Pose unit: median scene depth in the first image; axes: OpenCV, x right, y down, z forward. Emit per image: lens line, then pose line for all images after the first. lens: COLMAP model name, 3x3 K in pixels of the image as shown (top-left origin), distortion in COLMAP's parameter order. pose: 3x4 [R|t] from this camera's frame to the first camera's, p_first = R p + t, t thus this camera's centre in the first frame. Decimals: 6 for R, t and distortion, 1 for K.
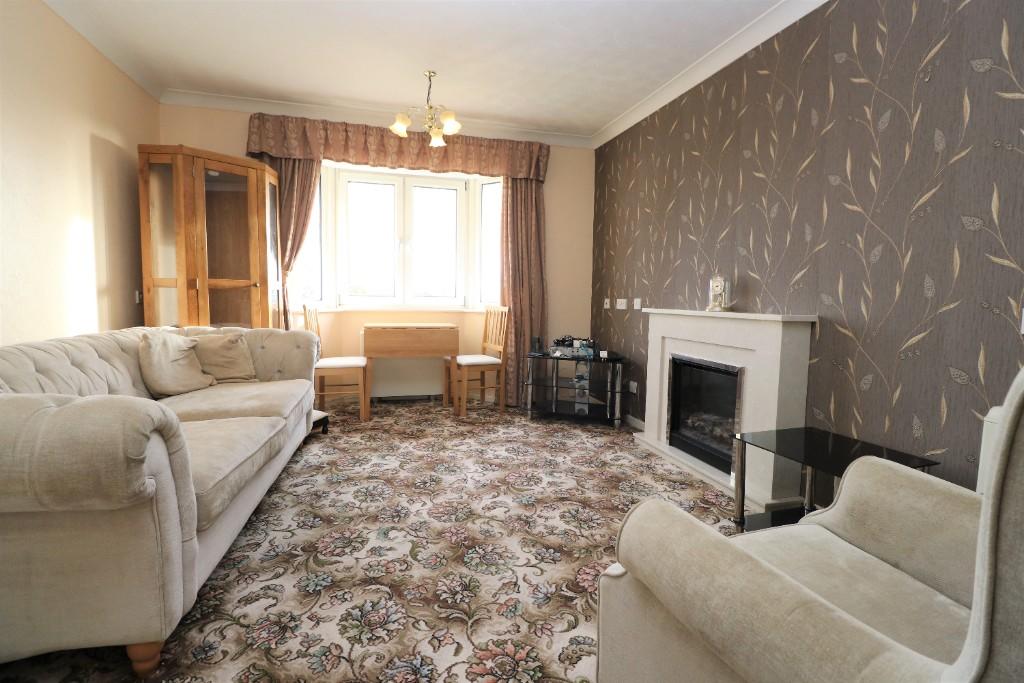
lens RADIAL K [[485.3, 0, 512.7], [0, 485.3, 335.0], [0, 0, 1]] dist [0.000855, -0.013811]
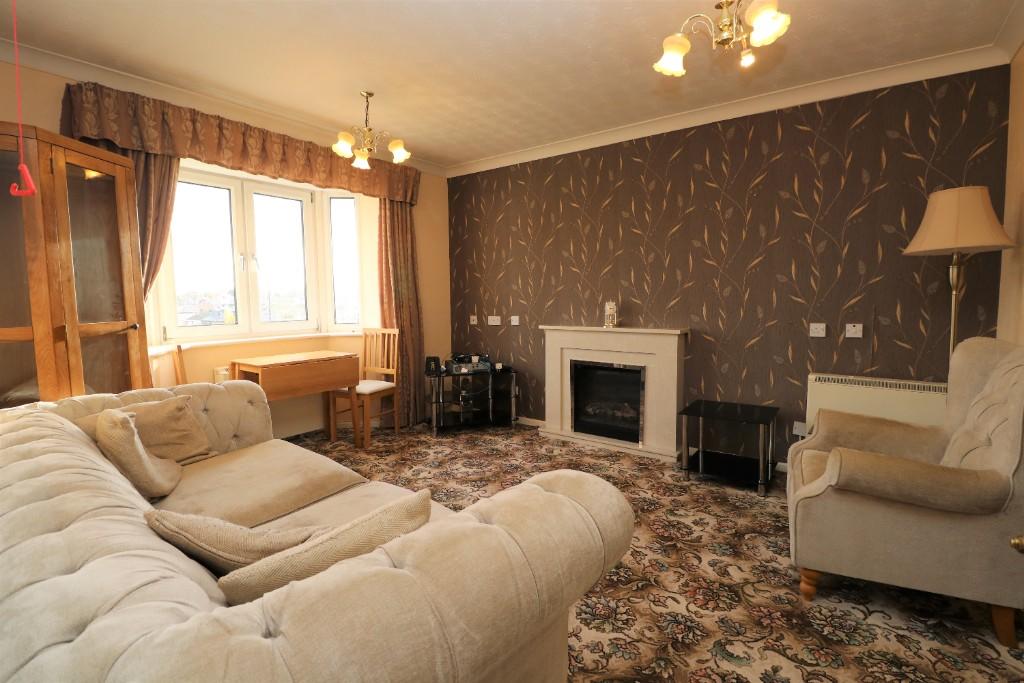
lens RADIAL K [[485.3, 0, 512.7], [0, 485.3, 335.0], [0, 0, 1]] dist [0.000855, -0.013811]
pose [[0.782328, -0.074841, 0.618354, -0.533603], [0.070695, 0.997009, 0.031229, -0.073151], [-0.618842, 0.019284, 0.785279, 0.081282]]
